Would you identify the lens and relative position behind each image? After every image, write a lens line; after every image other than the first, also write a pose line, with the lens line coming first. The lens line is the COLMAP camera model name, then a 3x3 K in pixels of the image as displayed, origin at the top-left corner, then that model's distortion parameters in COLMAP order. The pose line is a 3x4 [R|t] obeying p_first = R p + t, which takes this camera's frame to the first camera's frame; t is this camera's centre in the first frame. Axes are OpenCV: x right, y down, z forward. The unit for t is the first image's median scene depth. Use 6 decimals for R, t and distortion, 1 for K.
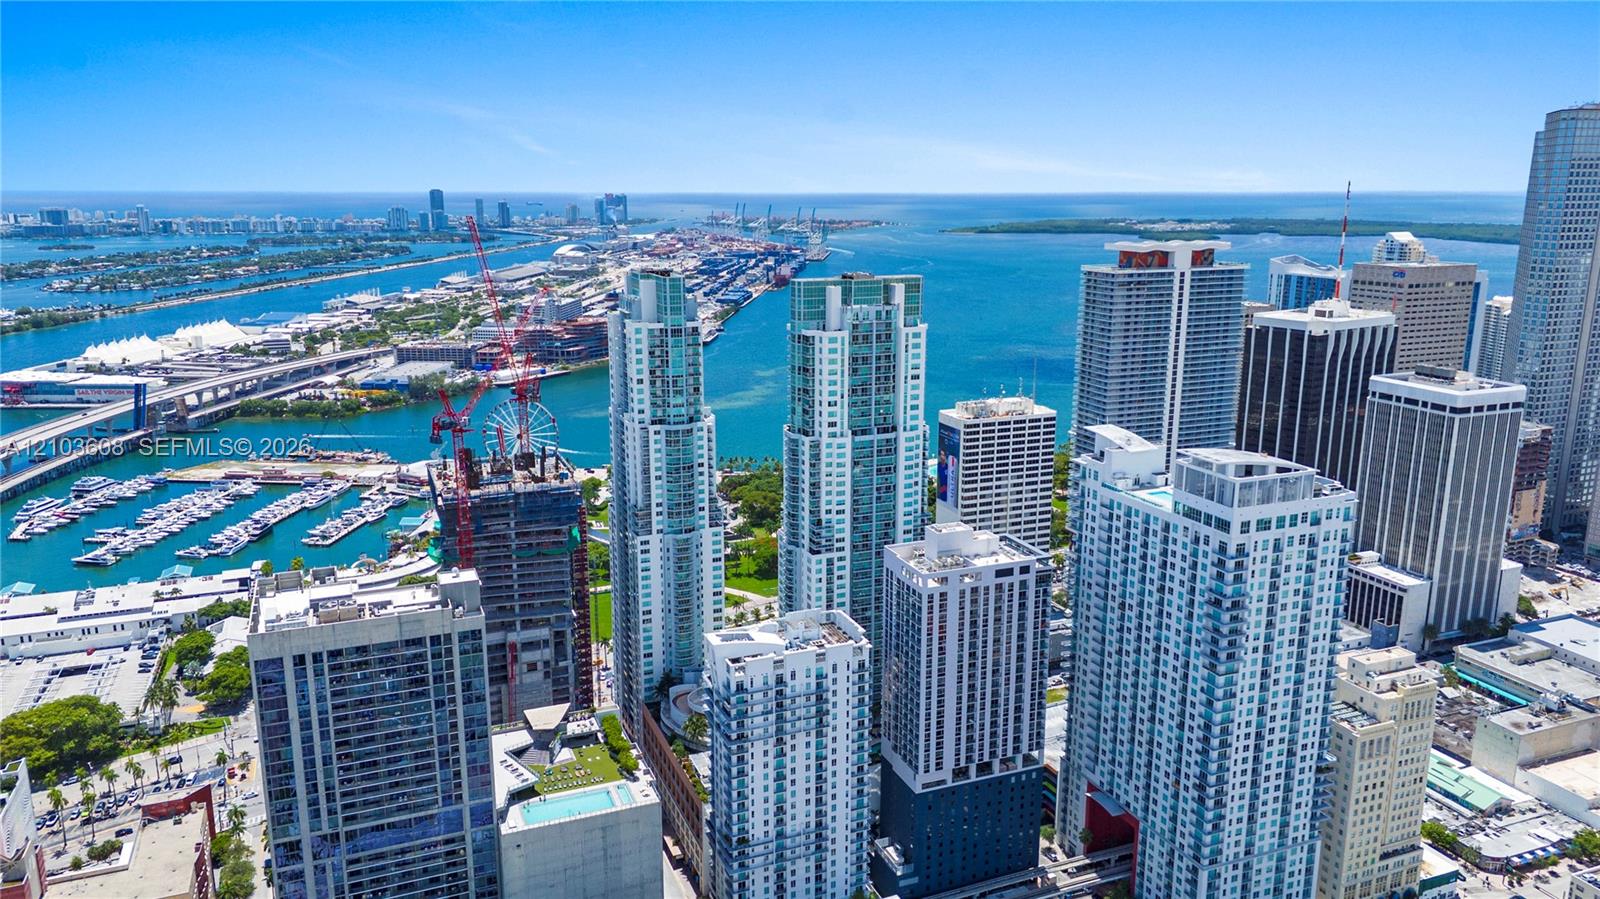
lens RADIAL K [[1130.1, 0, 787.2], [0, 1130.1, 451.3], [0, 0, 1]] dist [0.066265, -0.074941]
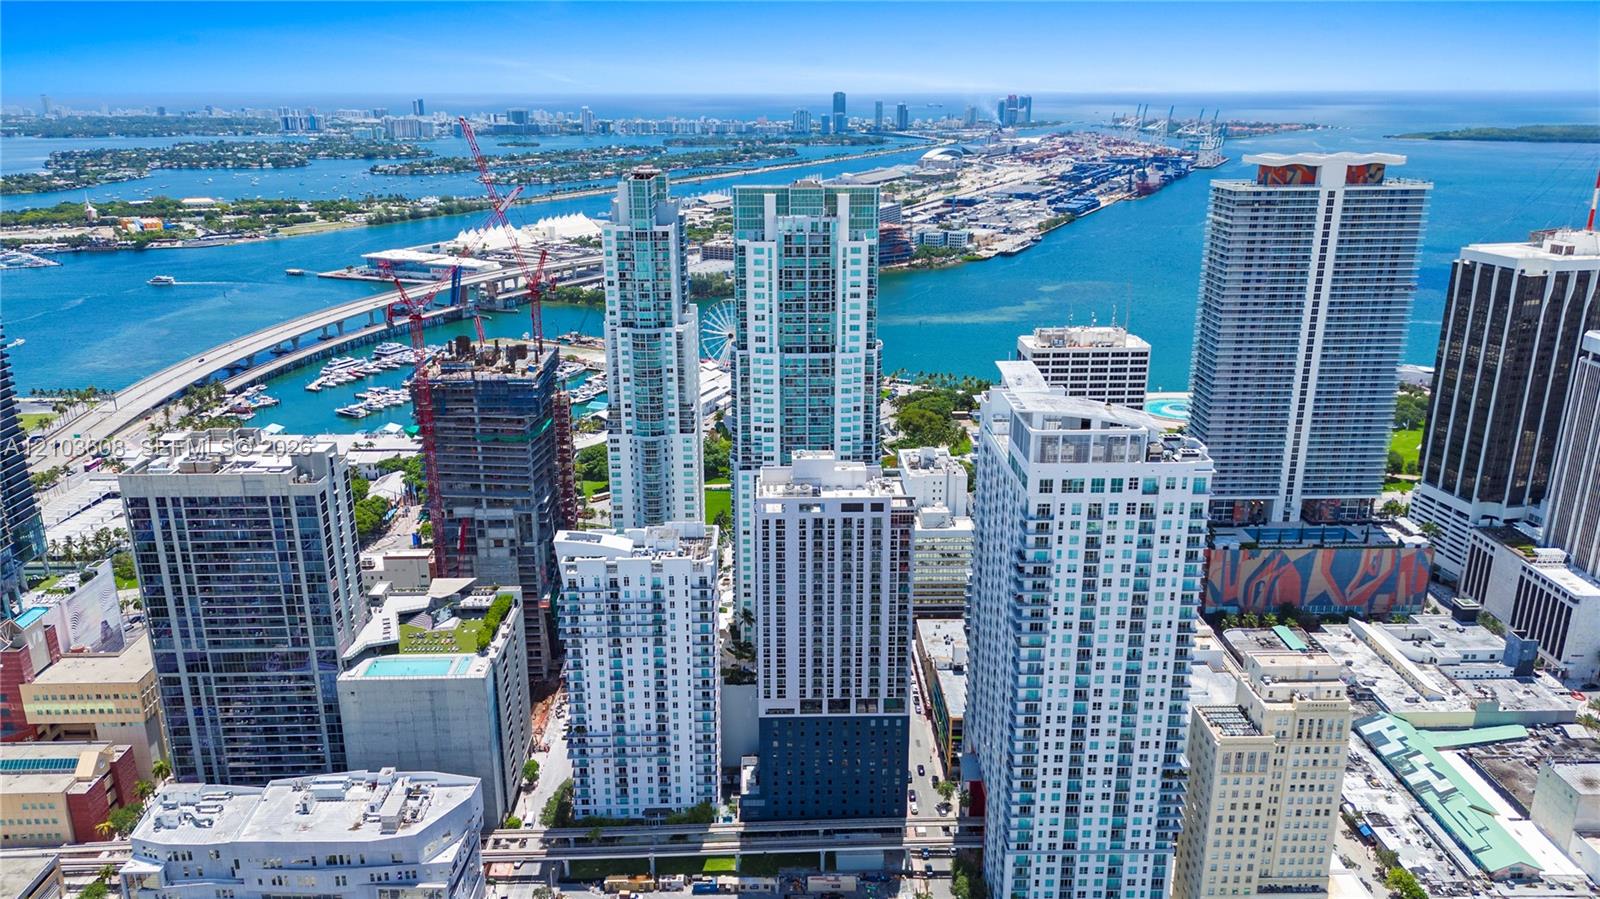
lens RADIAL K [[1130.1, 0, 787.2], [0, 1130.1, 451.3], [0, 0, 1]] dist [0.066265, -0.074941]
pose [[0.936289, 0.106331, -0.334749, 0.439233], [-0.079150, 0.992434, 0.093860, -0.023120], [0.342197, -0.061384, 0.937621, 0.097262]]
